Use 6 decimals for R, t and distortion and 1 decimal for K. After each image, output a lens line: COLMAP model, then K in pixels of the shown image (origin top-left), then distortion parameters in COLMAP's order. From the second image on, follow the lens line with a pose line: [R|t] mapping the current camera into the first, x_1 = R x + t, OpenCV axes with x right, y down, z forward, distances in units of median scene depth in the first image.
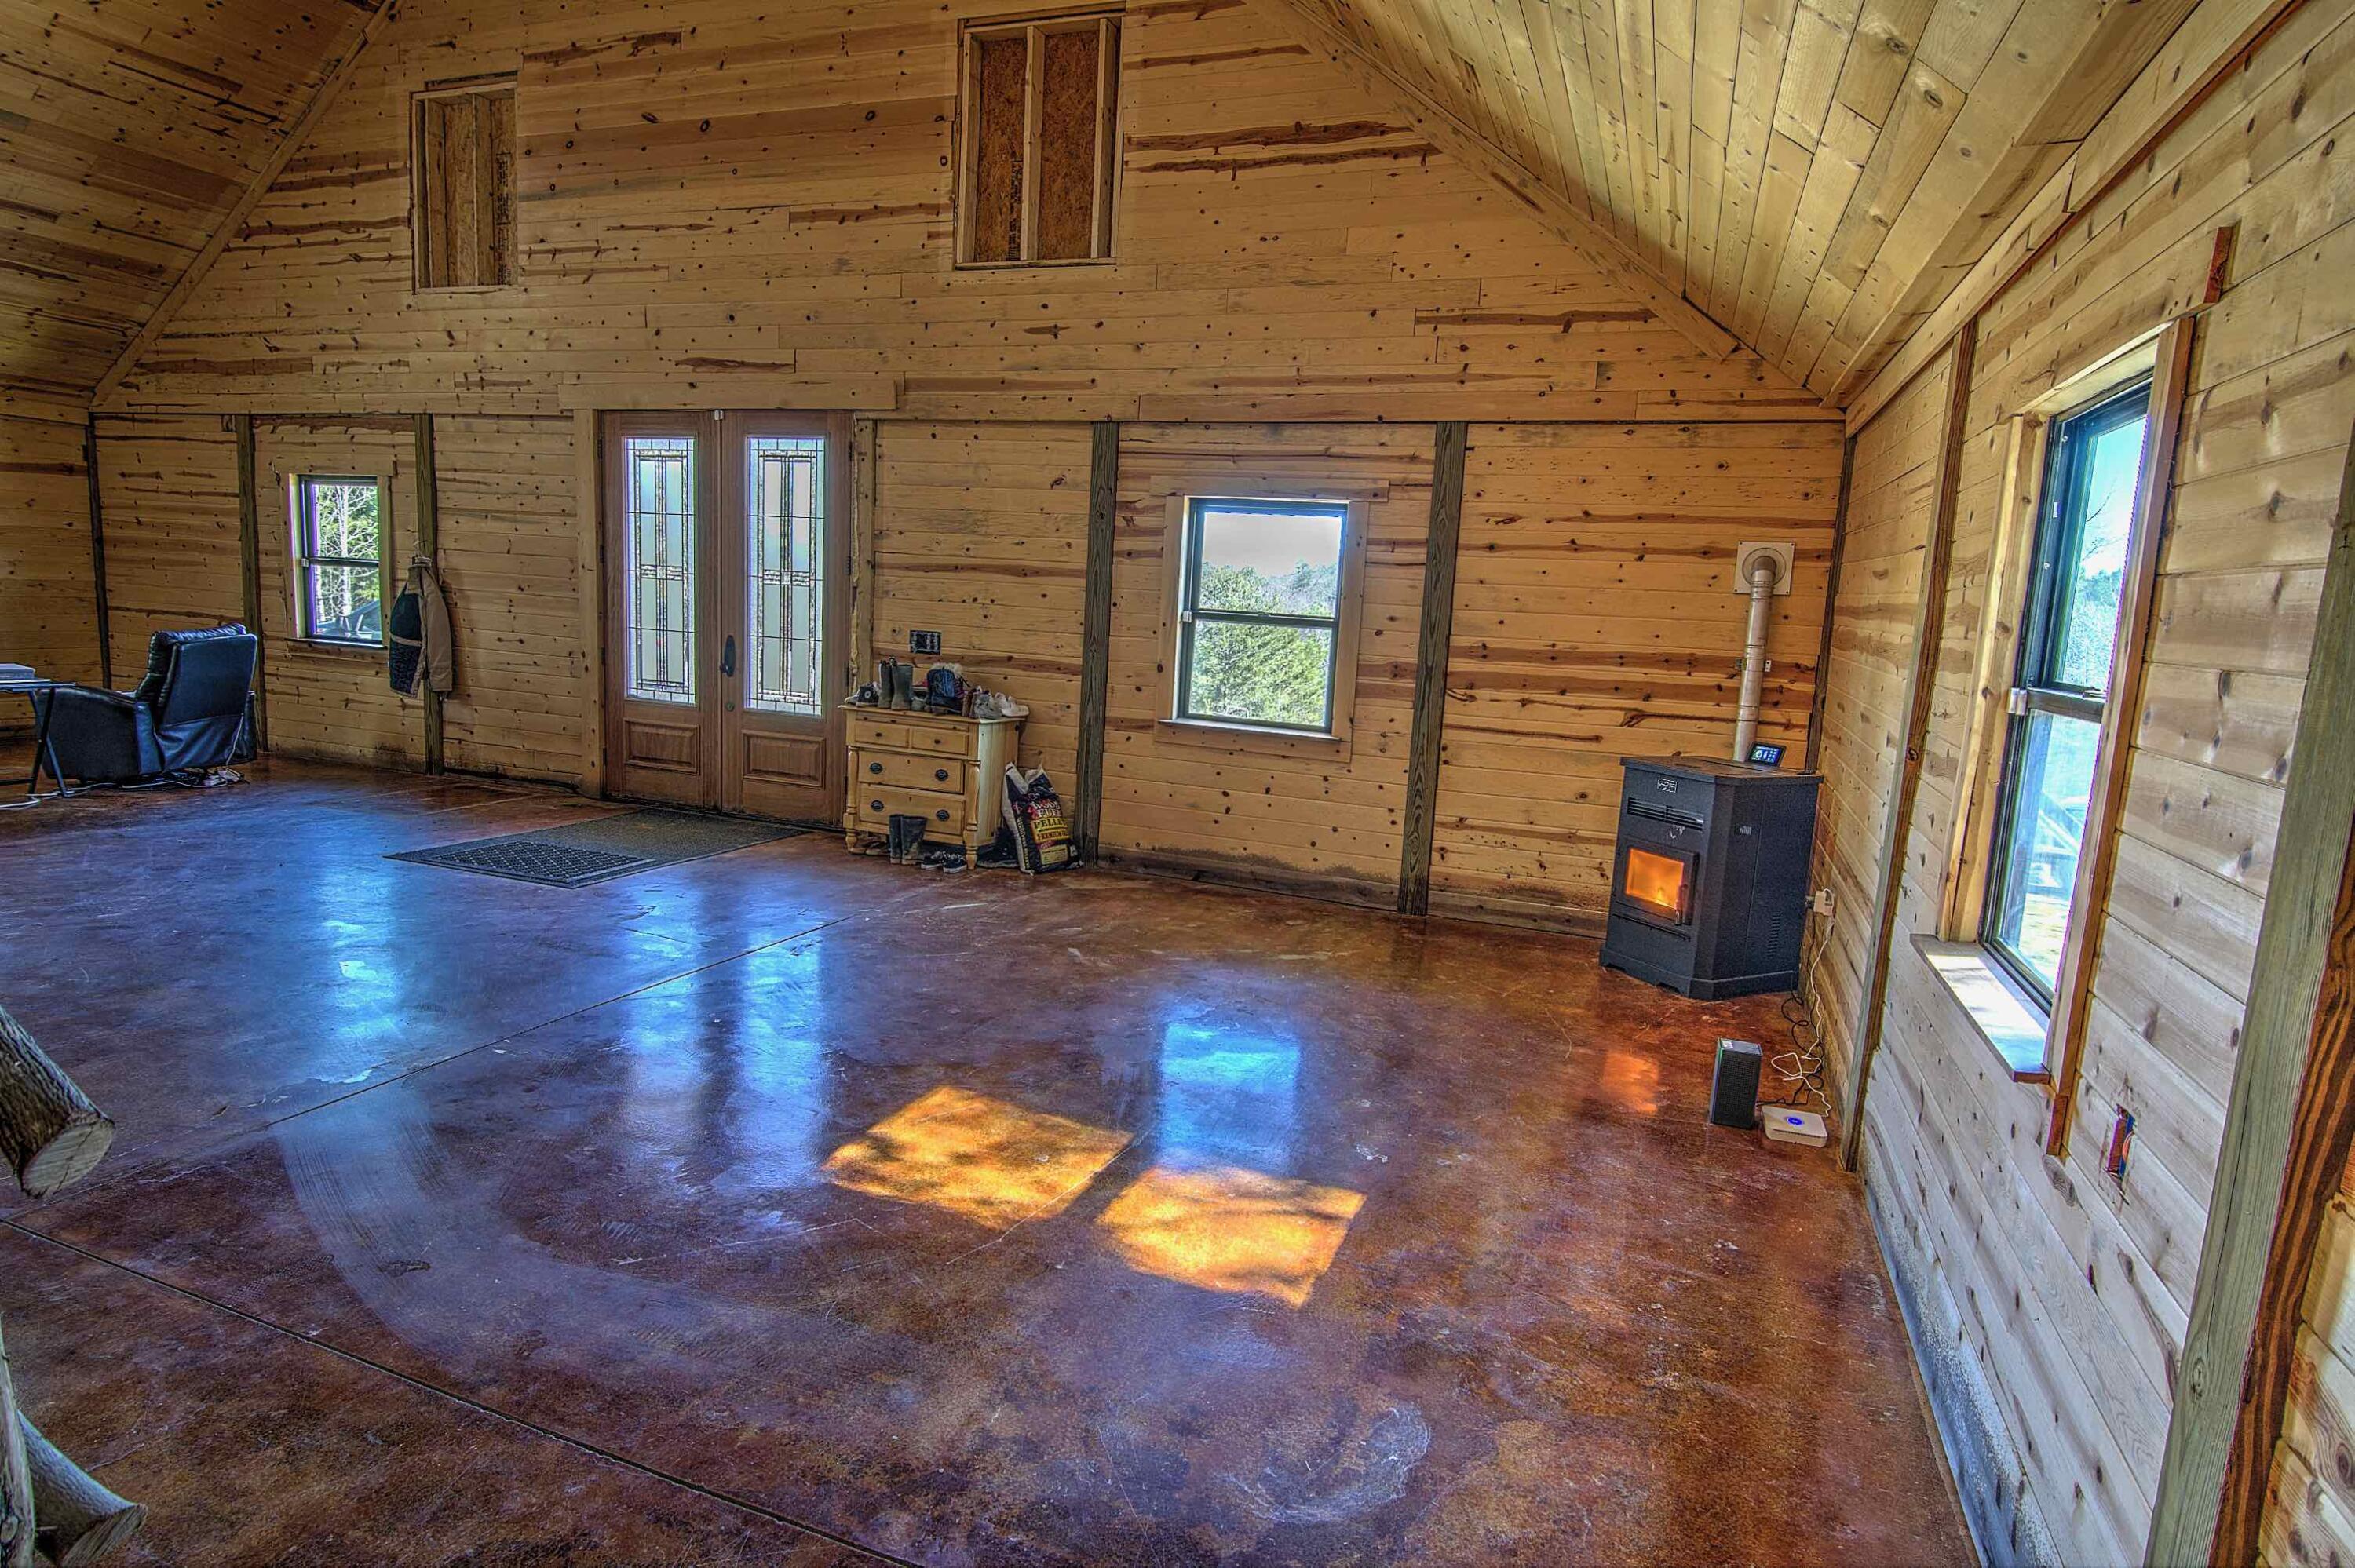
lens RADIAL K [[1293.3, 0, 1170.9], [0, 1293.3, 785.1], [0, 0, 1]] dist [0.002844, -0.002627]
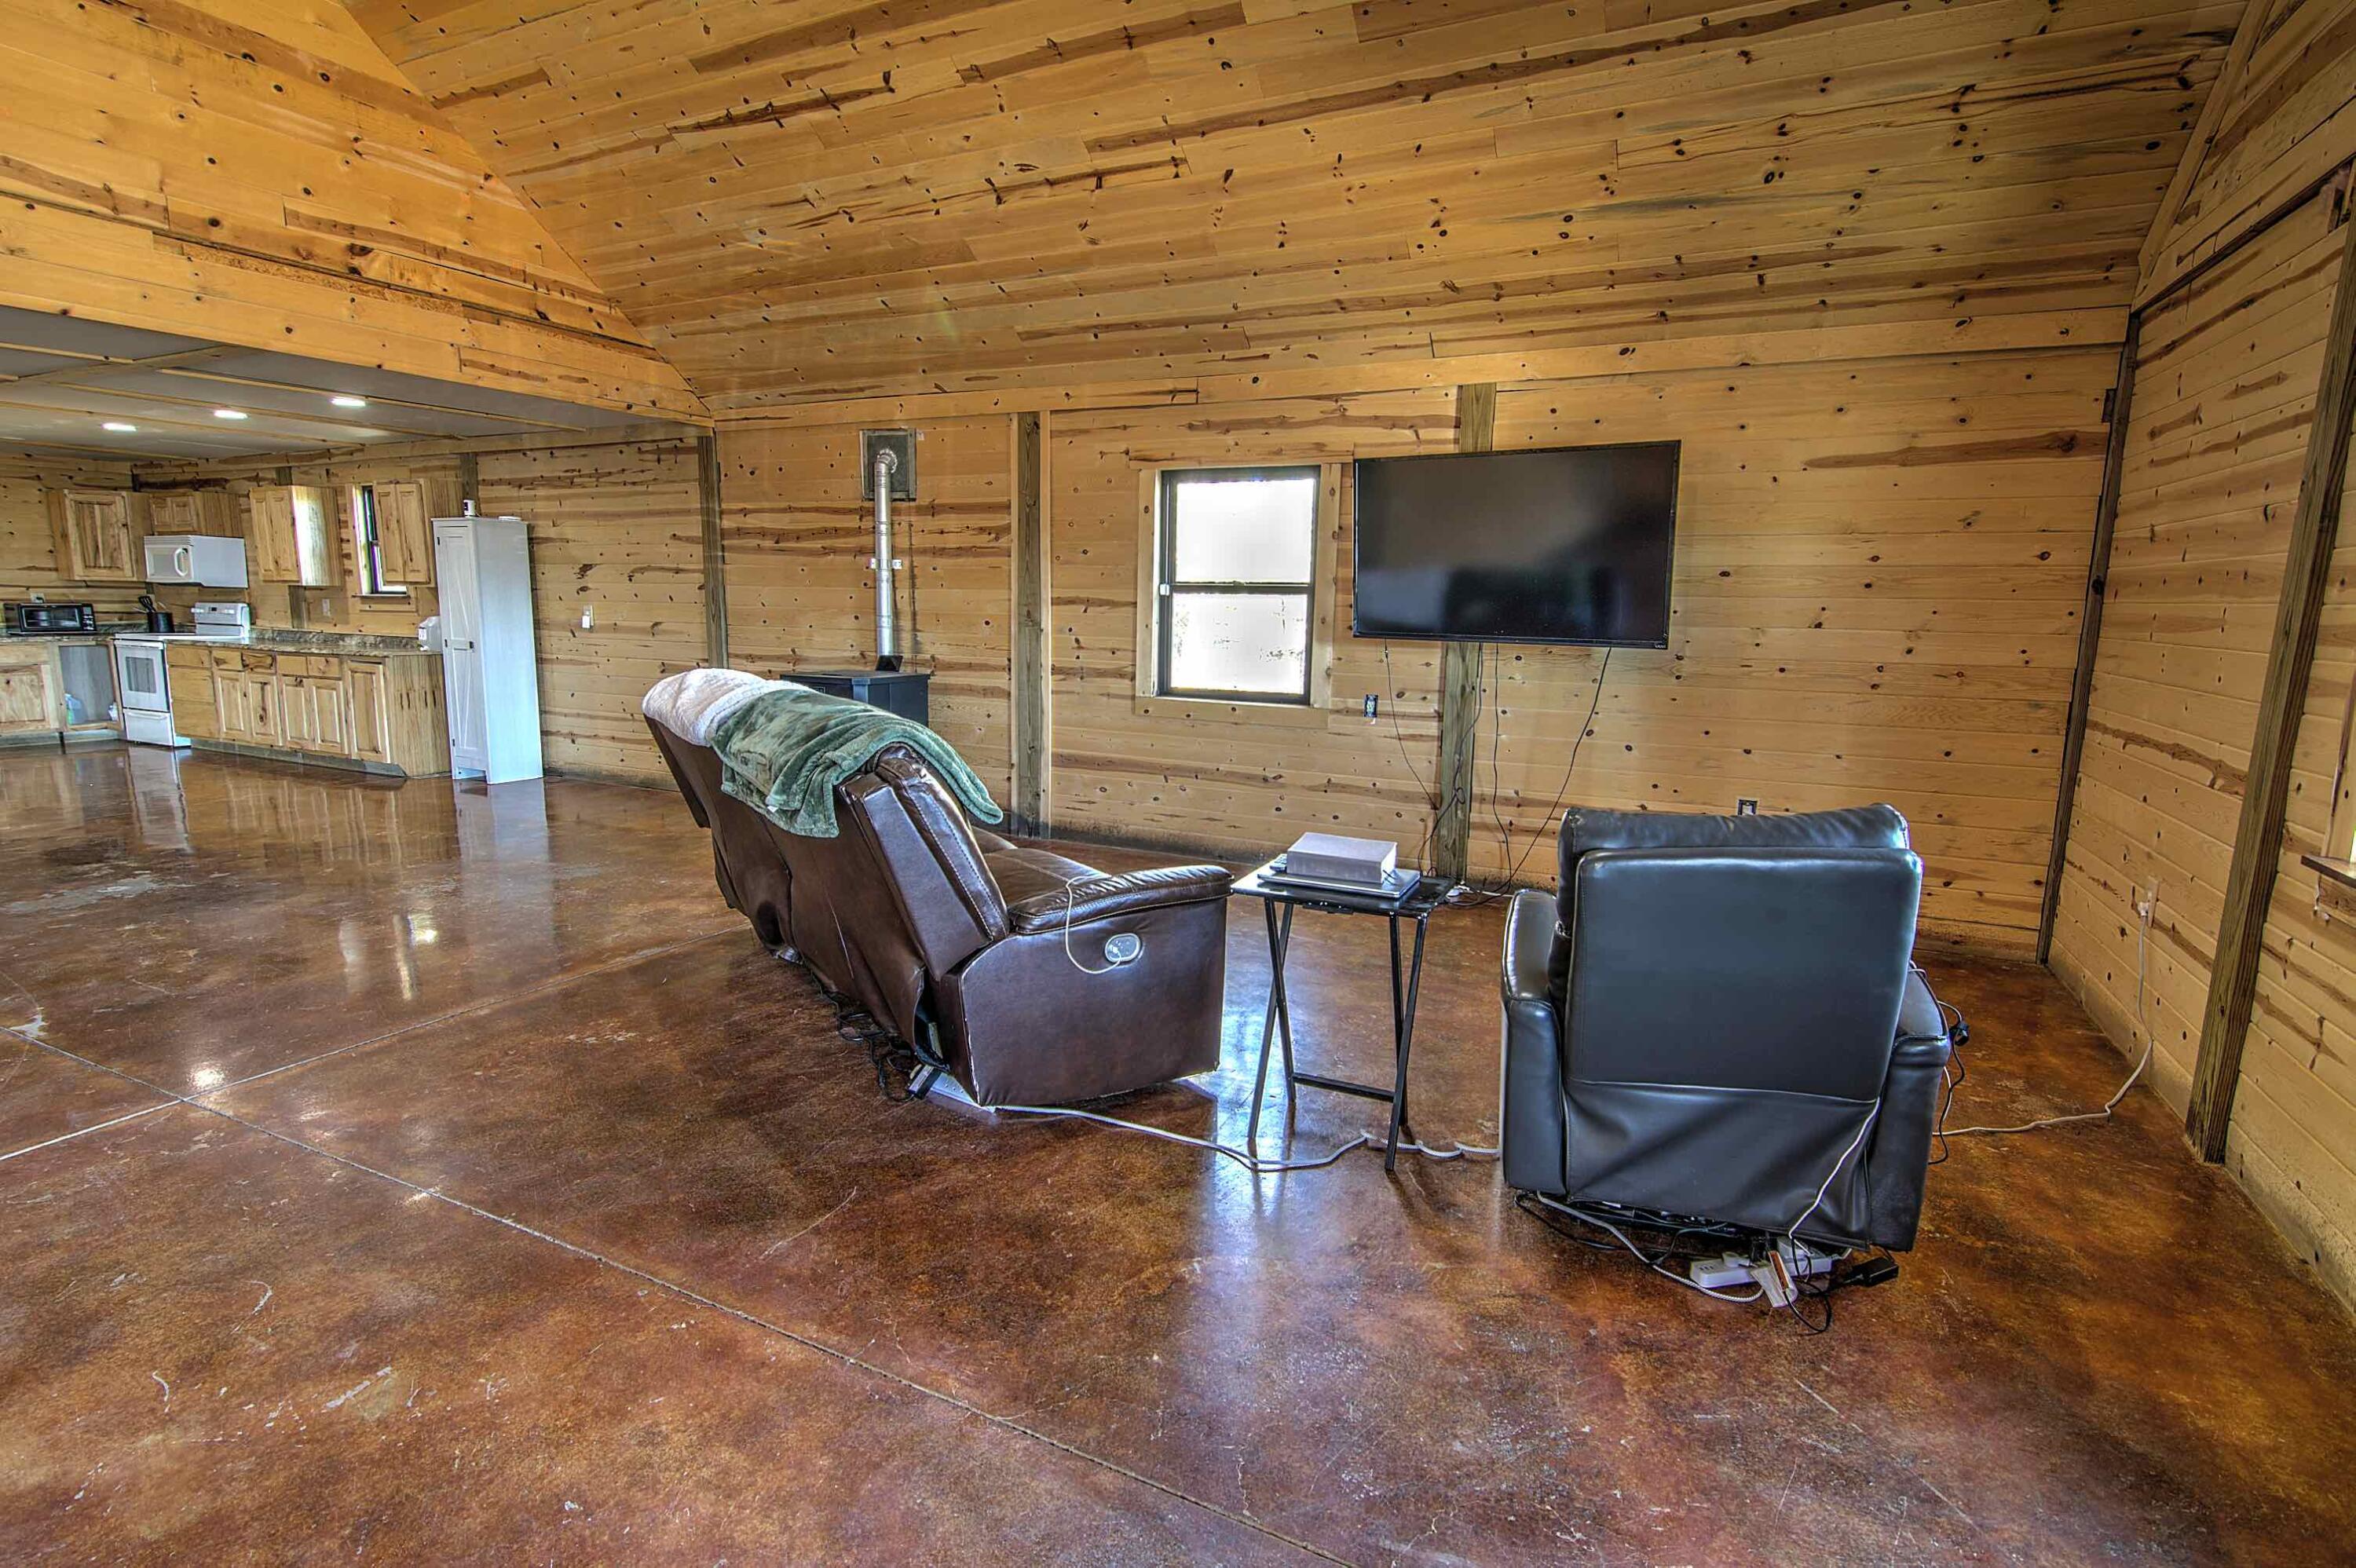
lens RADIAL K [[1124.4, 0, 1177.1], [0, 1124.4, 779.3], [0, 0, 1]] dist [0.000135, -0.000371]
pose [[-0.084489, 0.100945, -0.991298, -0.525837], [-0.167140, 0.979324, 0.113971, -0.151535], [0.982306, 0.175315, -0.065870, 0.981732]]
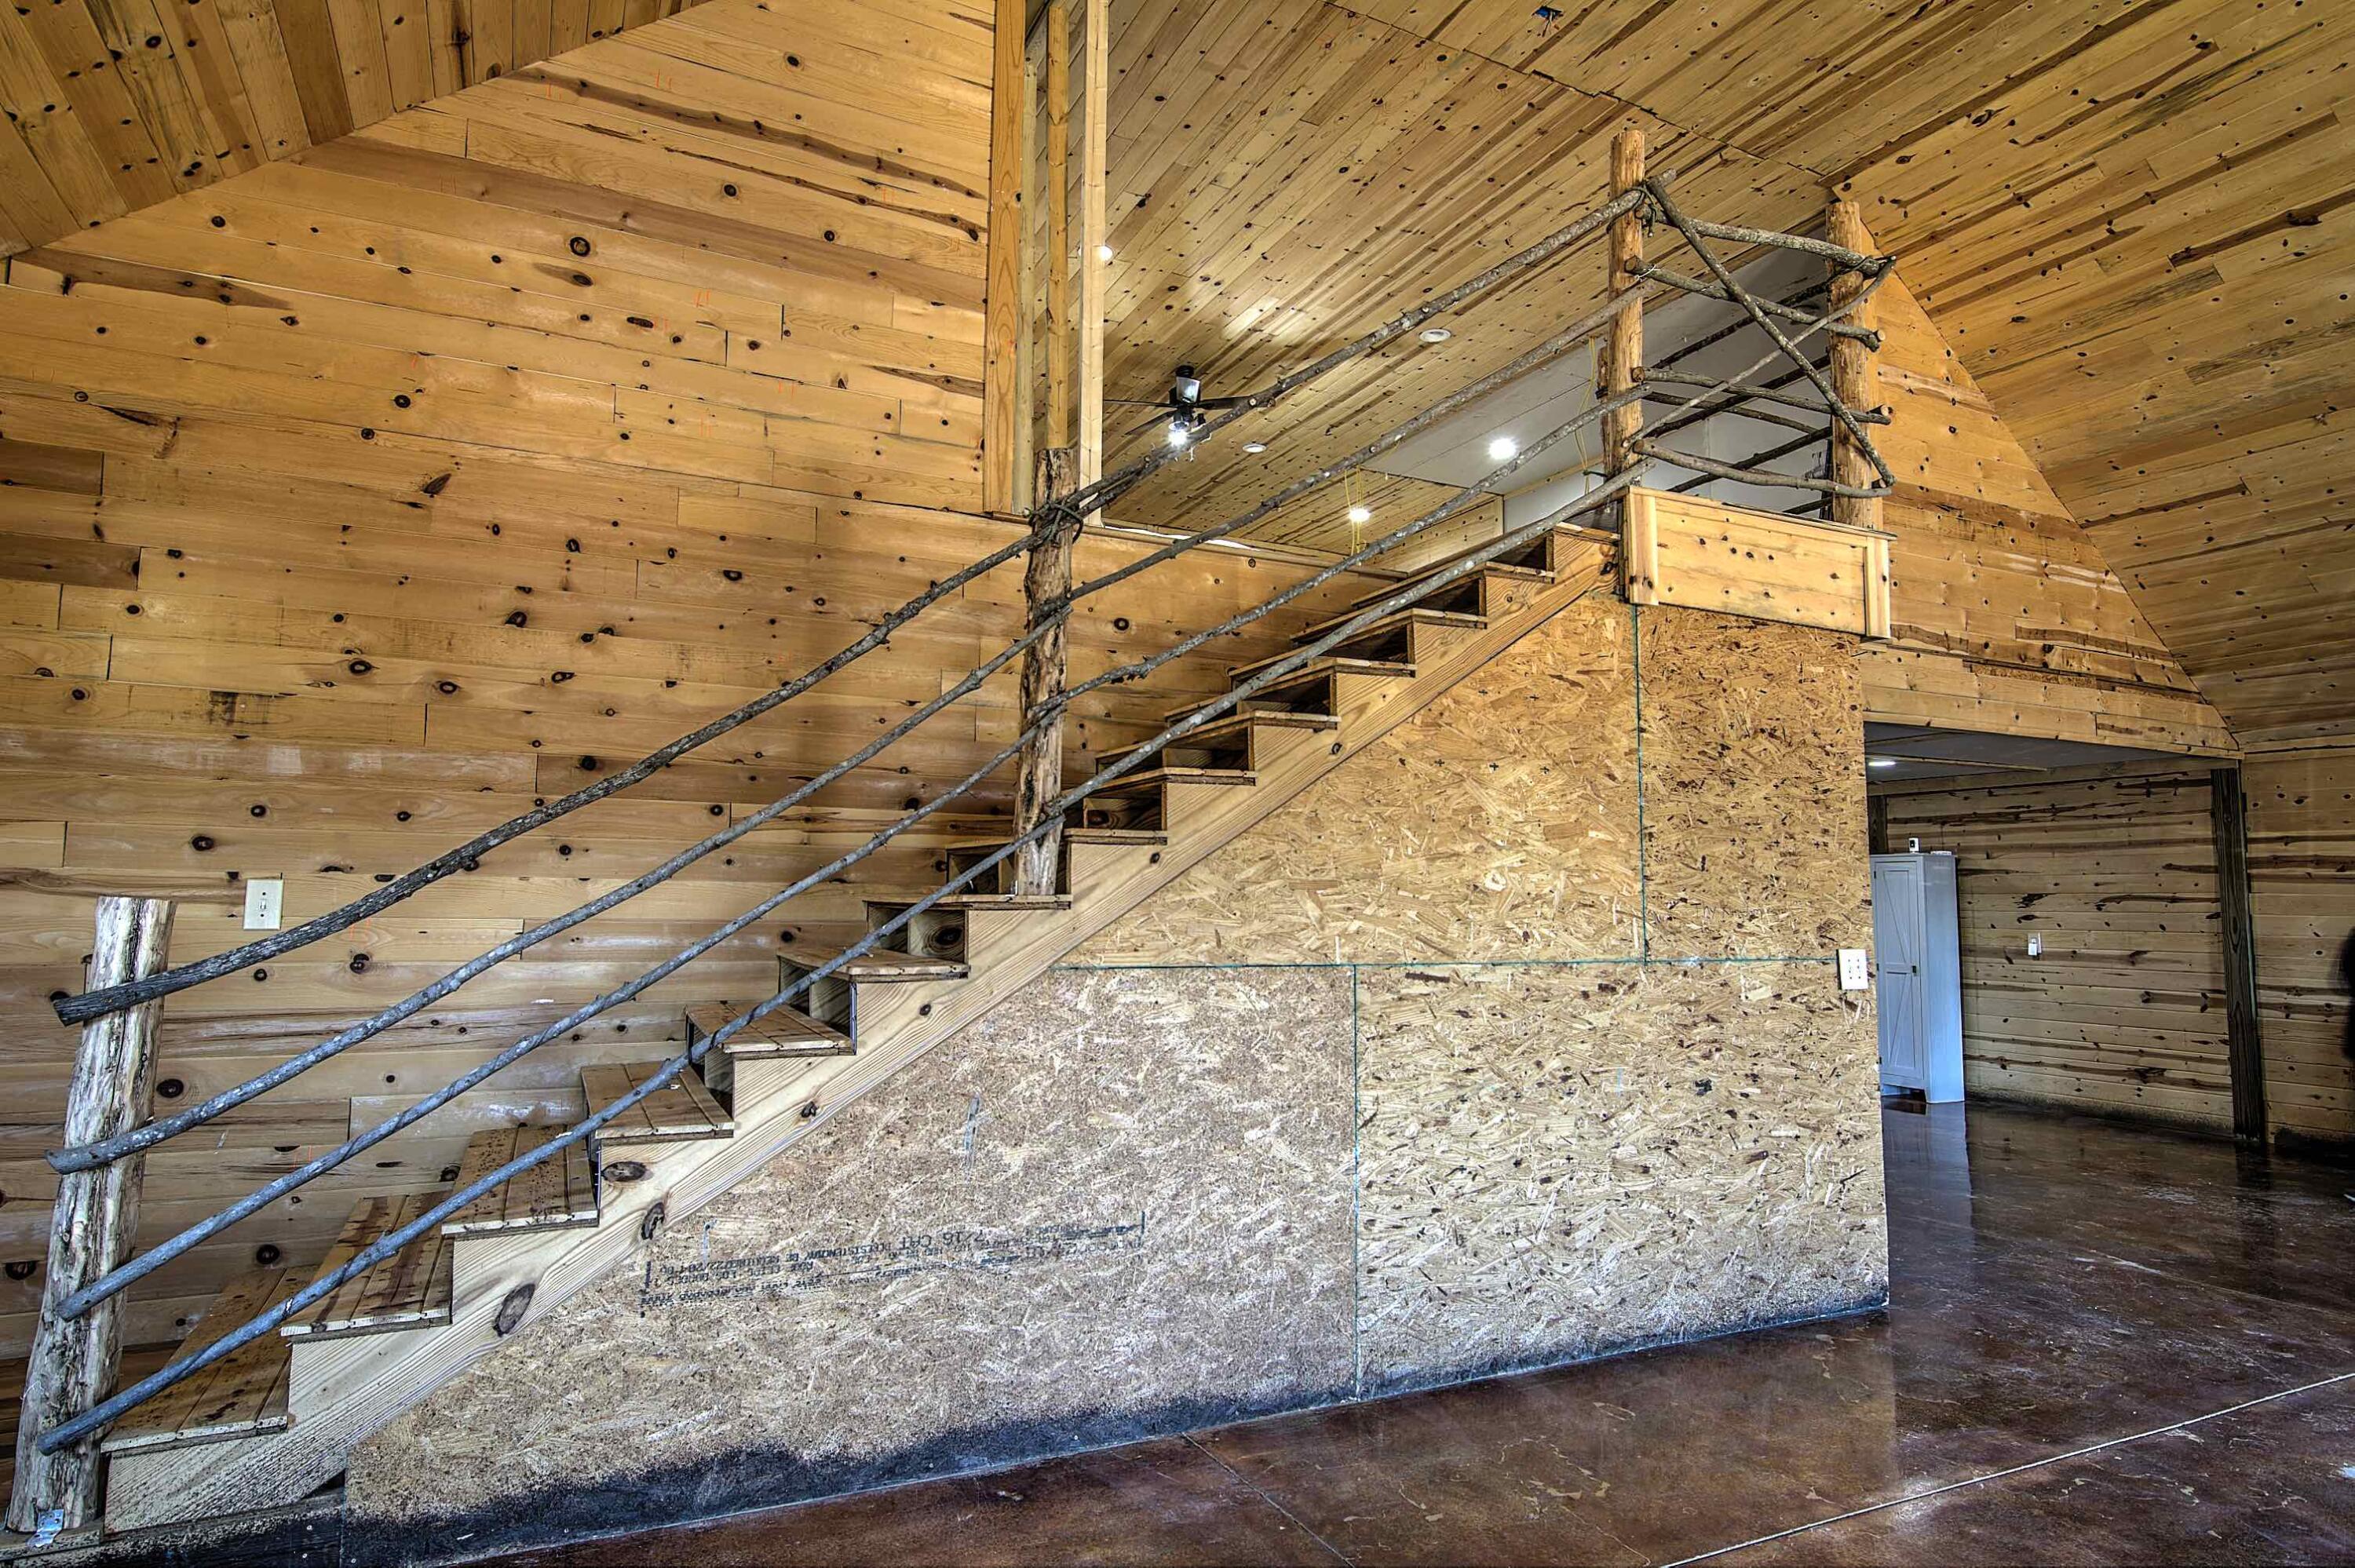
lens RADIAL K [[1293.3, 0, 1174.9], [0, 1293.3, 784.7], [0, 0, 1]] dist [0.002844, -0.002627]
pose [[-0.672751, -0.131425, -0.728102, -0.033801], [-0.157495, 0.986981, -0.032632, -0.065544], [0.722911, 0.092719, -0.684691, 0.566693]]
